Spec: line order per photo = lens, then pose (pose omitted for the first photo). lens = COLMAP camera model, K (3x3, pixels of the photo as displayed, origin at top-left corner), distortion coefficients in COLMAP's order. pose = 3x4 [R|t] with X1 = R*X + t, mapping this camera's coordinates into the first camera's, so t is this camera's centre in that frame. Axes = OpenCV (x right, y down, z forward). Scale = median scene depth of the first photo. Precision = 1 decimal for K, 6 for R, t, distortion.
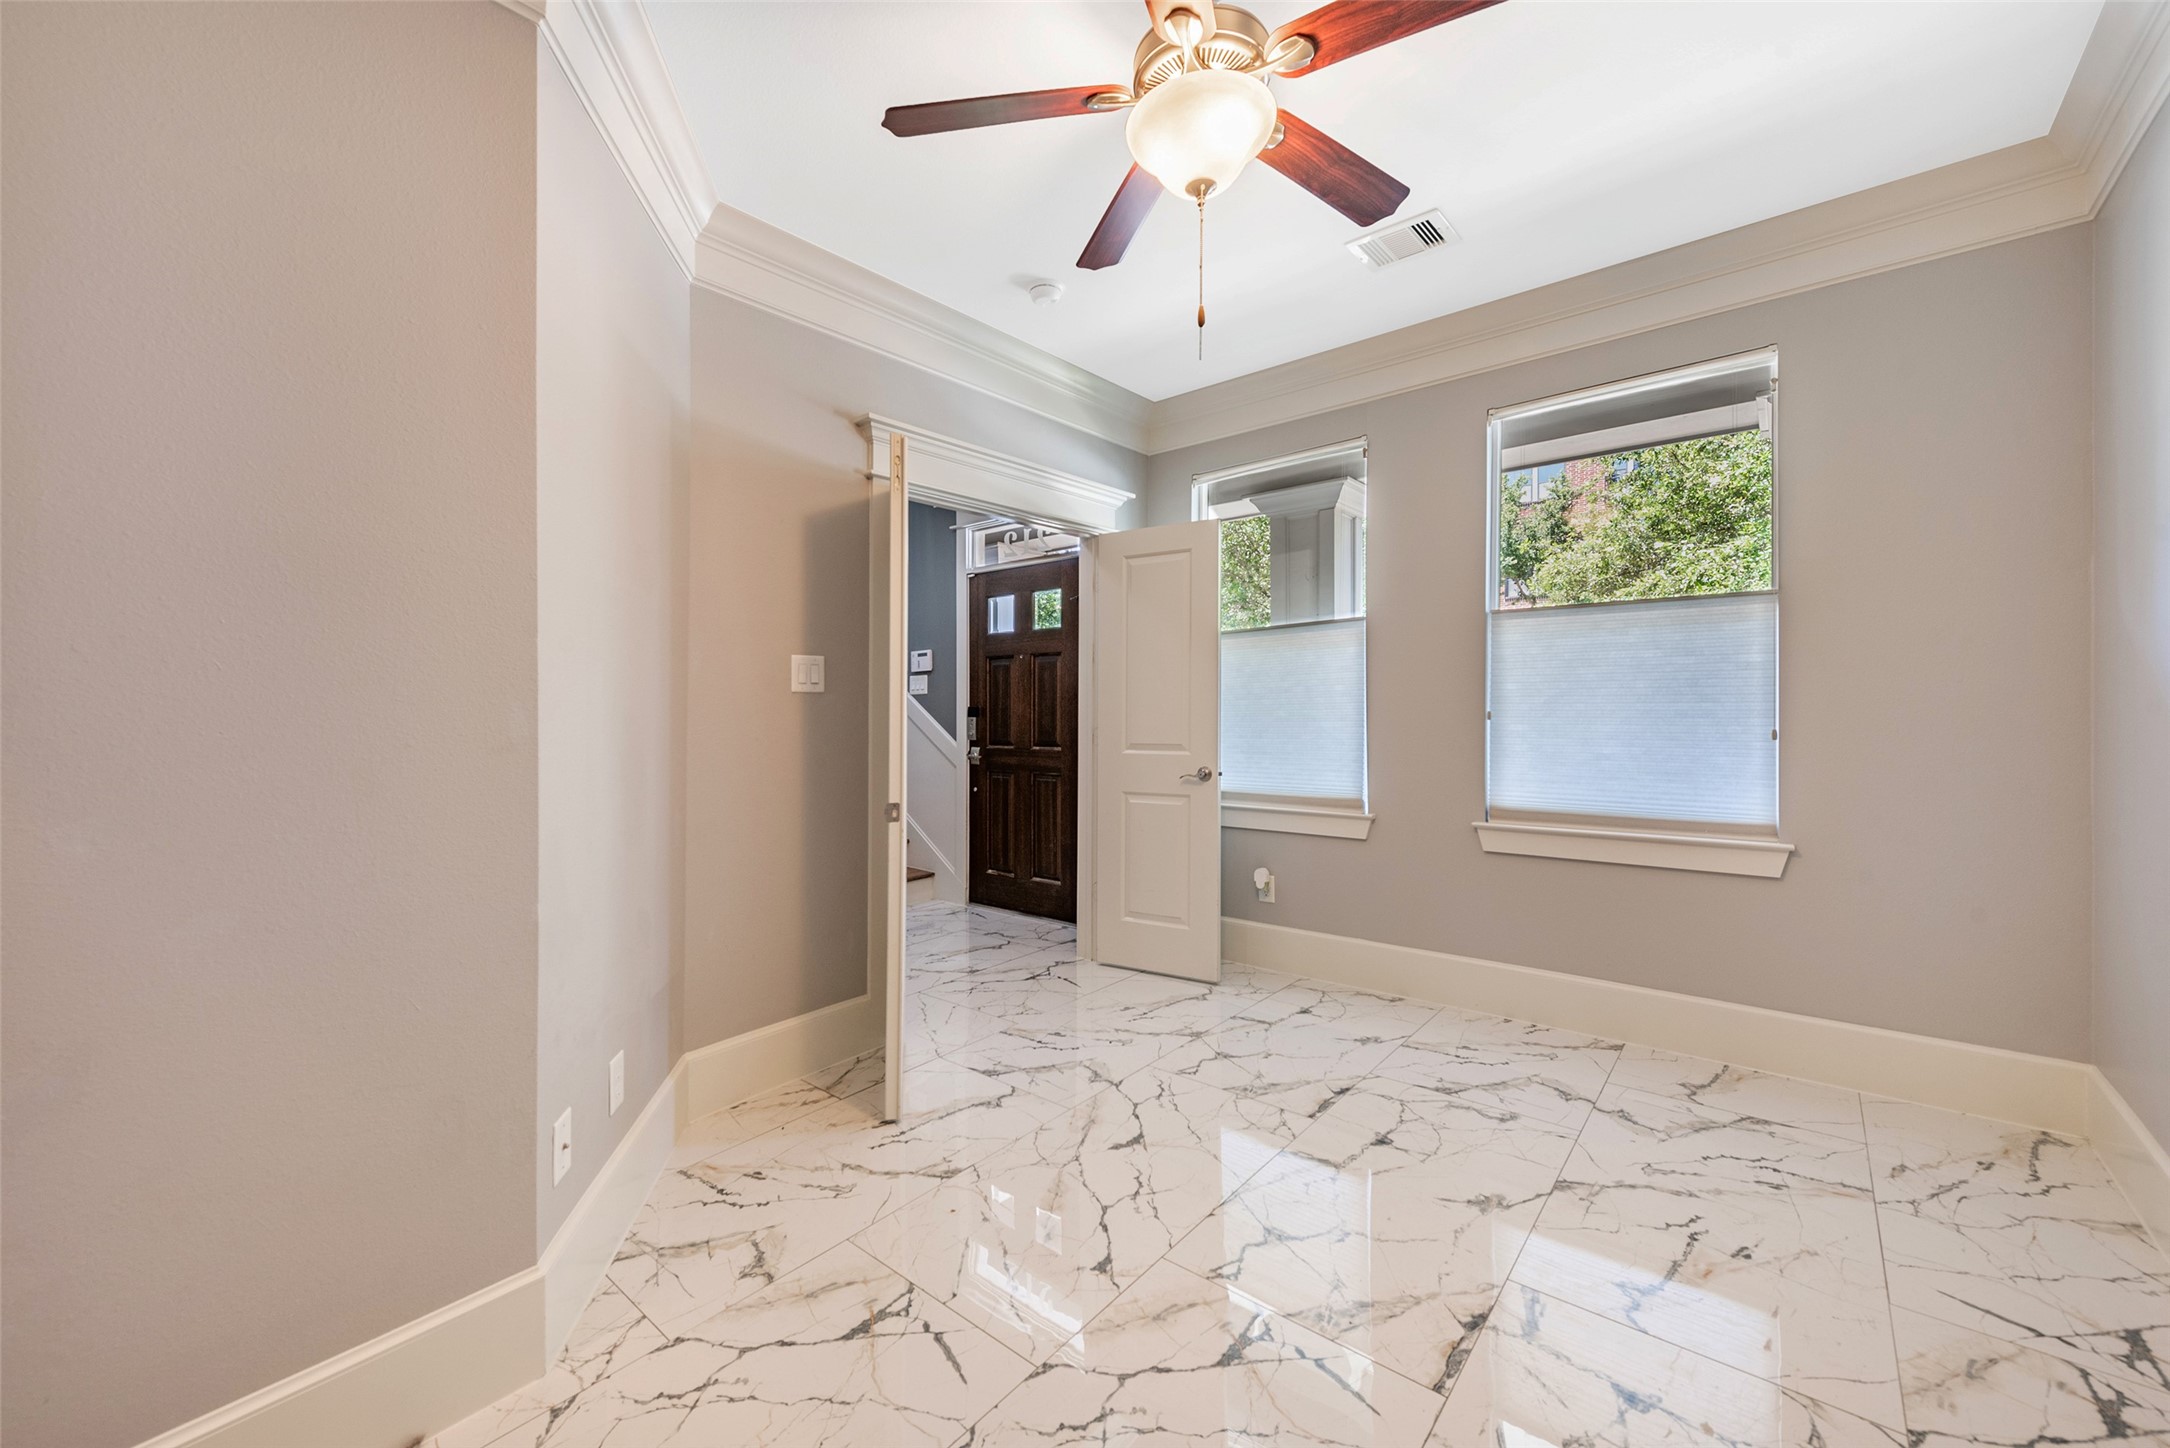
lens RADIAL K [[873.3, 0, 1028.6], [0, 873.3, 699.8], [0, 0, 1]] dist [0.025554, -0.000359]
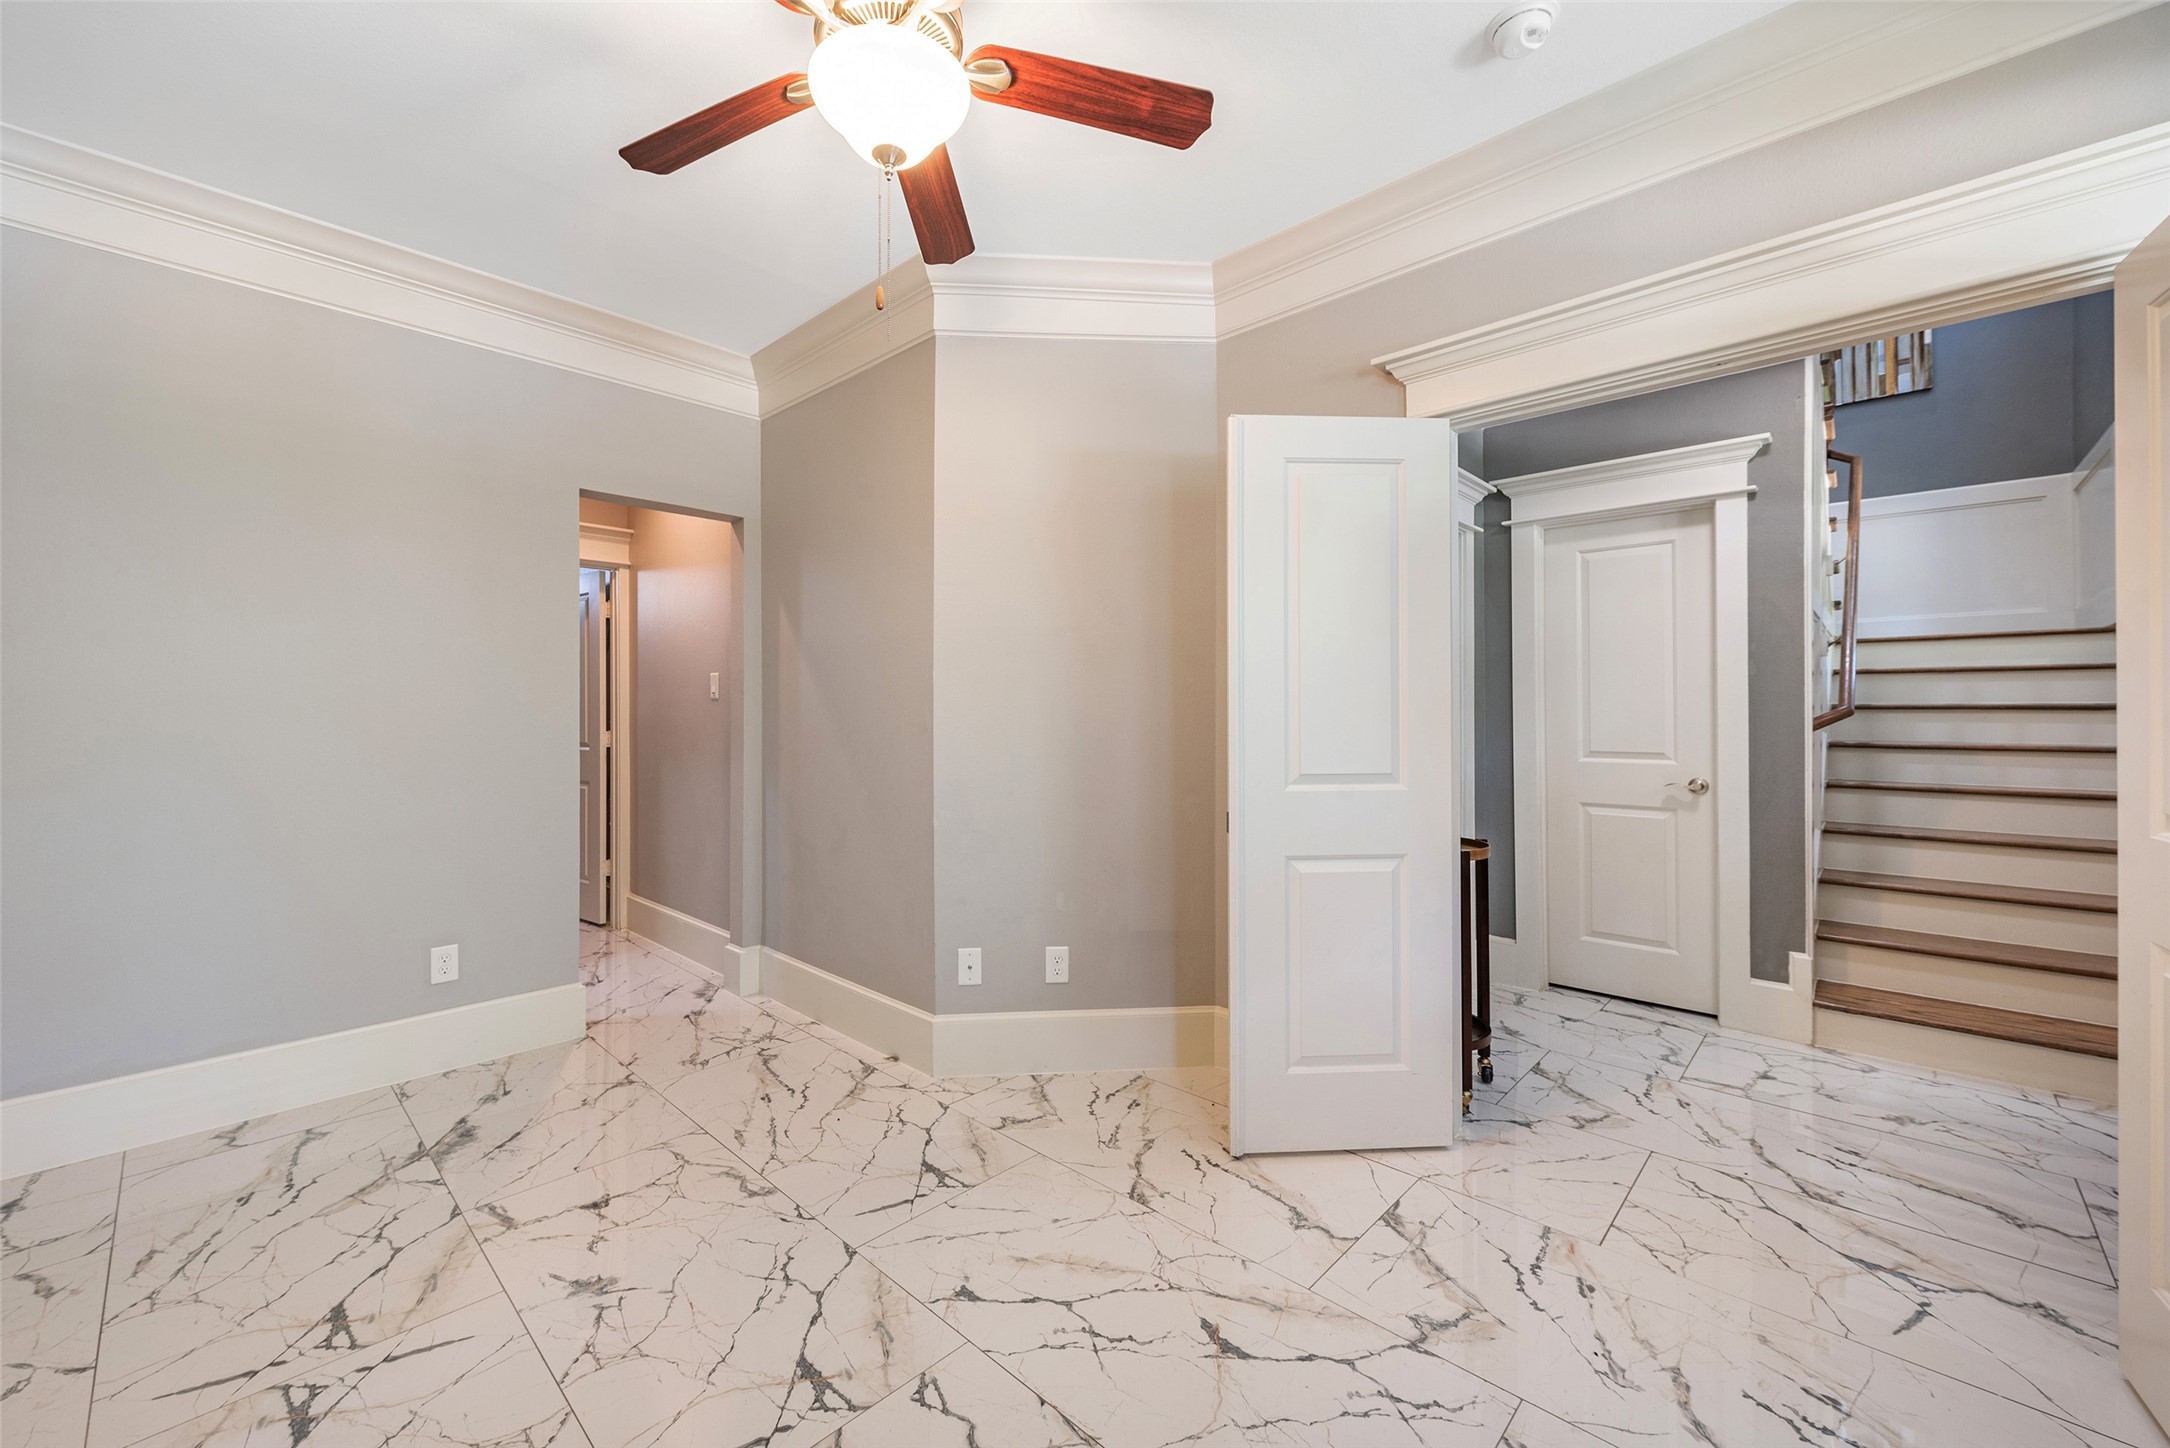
lens RADIAL K [[840.0, 0, 1049.8], [0, 840.0, 698.4], [0, 0, 1]] dist [-0.001879, -0.000279]
pose [[-0.049066, -0.004020, -0.998787, 0.383896], [0.010068, 0.999939, -0.004519, -0.001129], [0.998745, -0.010278, -0.049022, 0.440664]]
